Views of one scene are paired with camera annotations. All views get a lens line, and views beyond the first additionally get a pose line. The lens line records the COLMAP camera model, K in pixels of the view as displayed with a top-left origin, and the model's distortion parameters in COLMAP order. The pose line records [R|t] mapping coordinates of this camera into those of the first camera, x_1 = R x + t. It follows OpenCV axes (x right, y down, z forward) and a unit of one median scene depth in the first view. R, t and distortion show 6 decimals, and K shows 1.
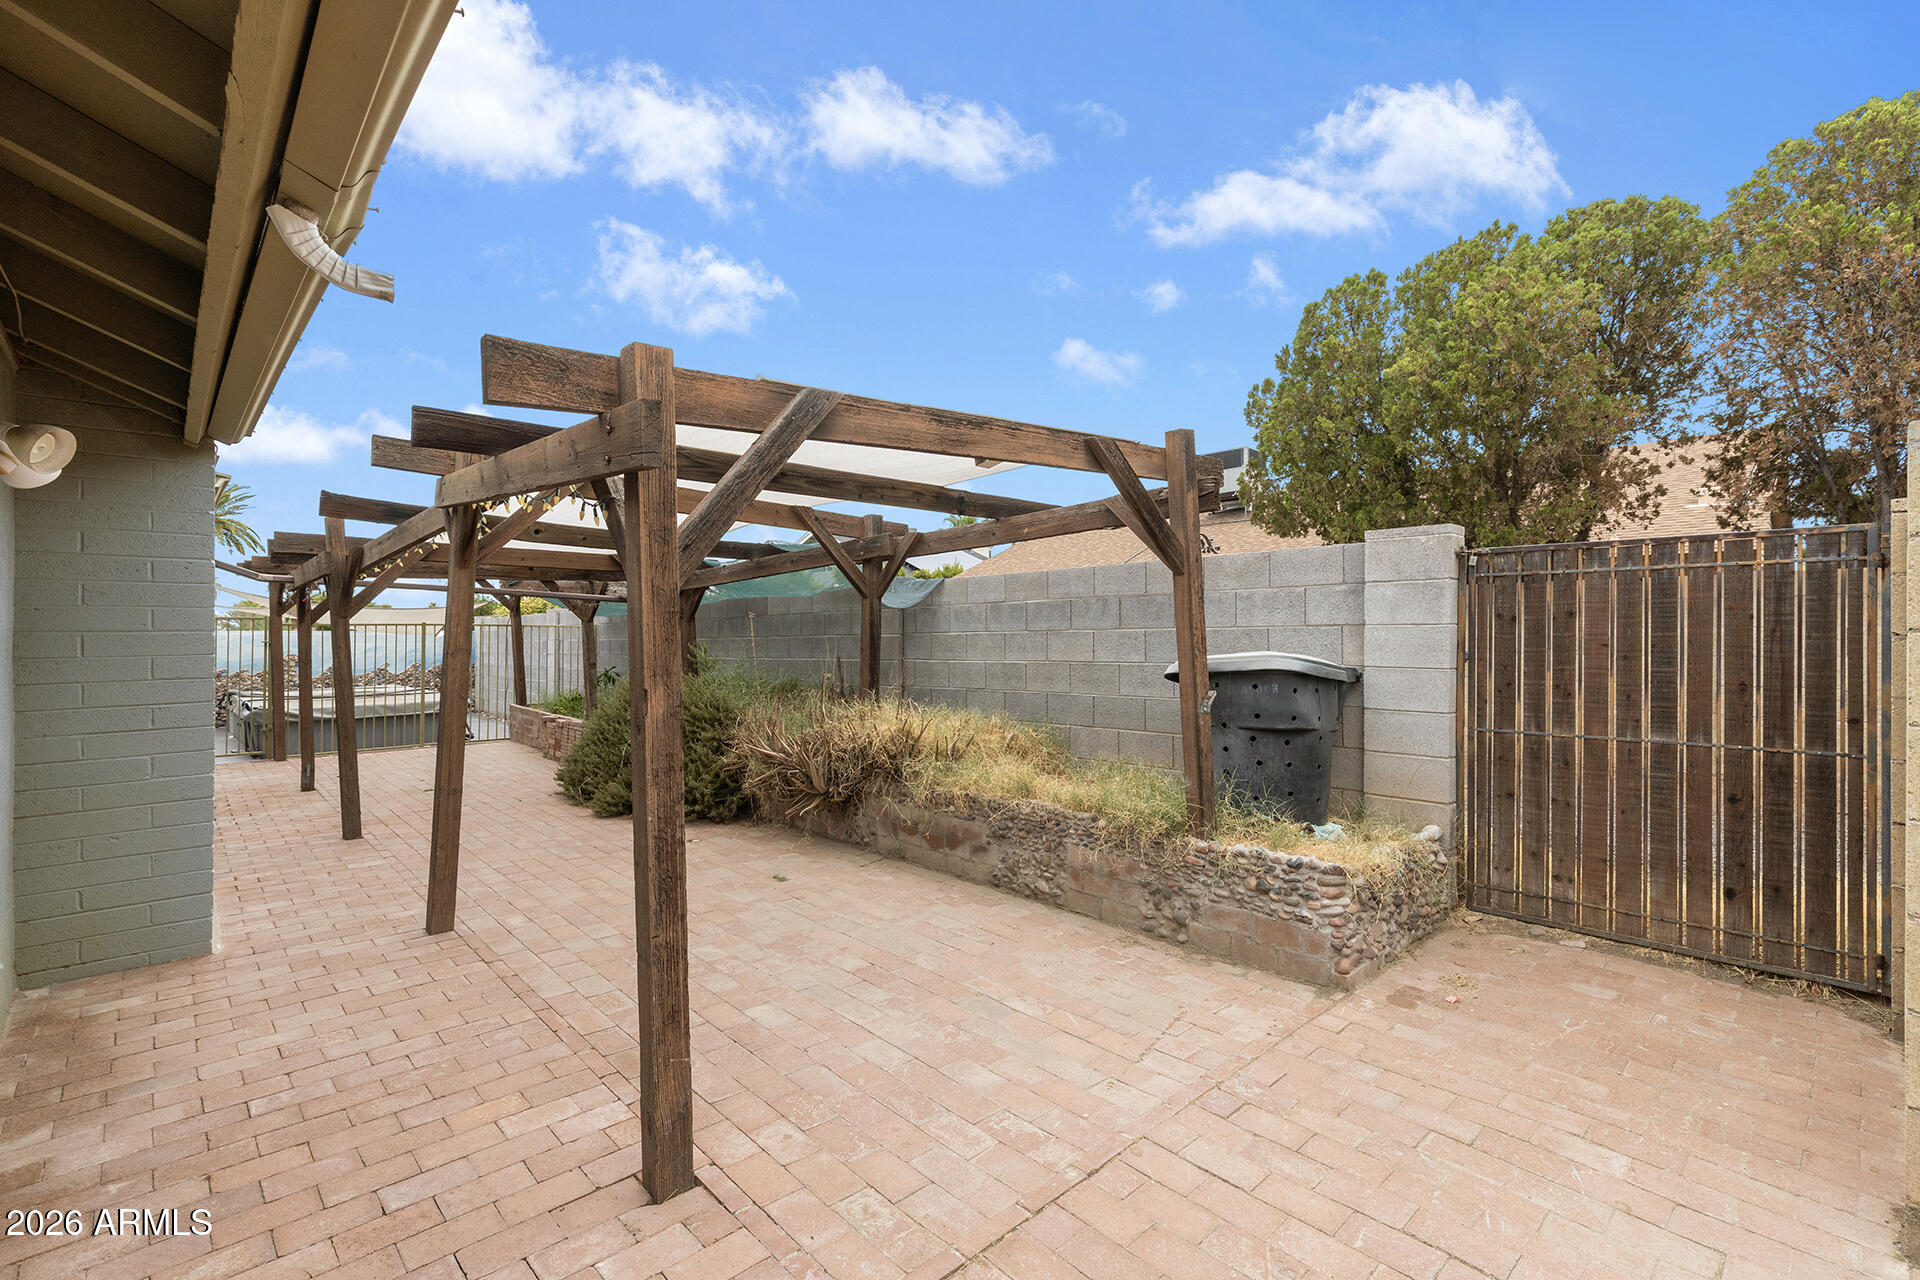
lens RADIAL K [[876.1, 0, 958.2], [0, 876.1, 639.1], [0, 0, 1]] dist [0.008550, 0.000017]
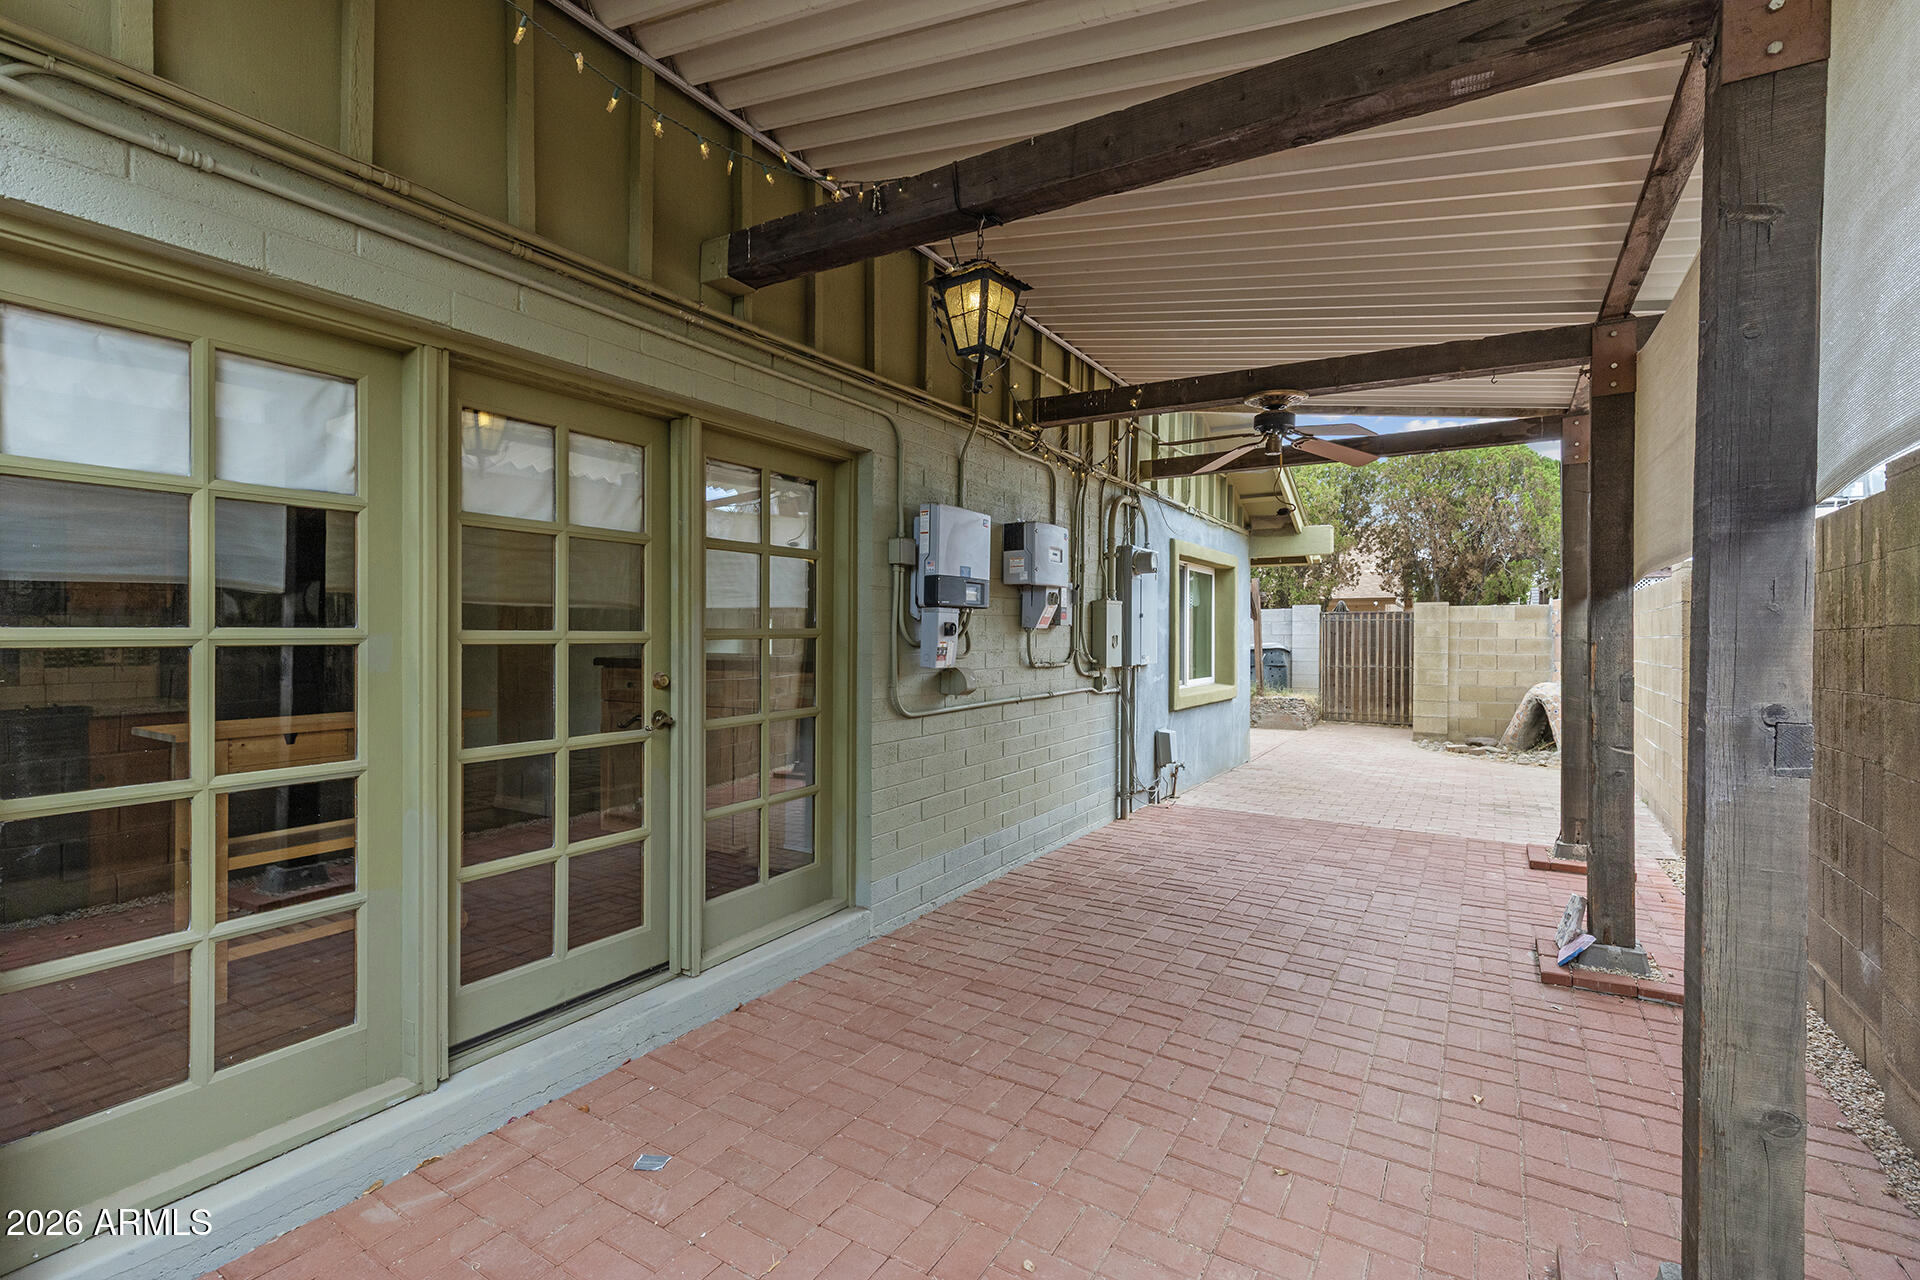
lens RADIAL K [[876.1, 0, 958.2], [0, 876.1, 639.1], [0, 0, 1]] dist [0.008550, 0.000017]
pose [[0.963801, 0.004362, 0.266586, -1.790255], [-0.002713, 0.999975, -0.006554, 0.026007], [-0.266607, 0.005594, 0.963789, -2.010798]]
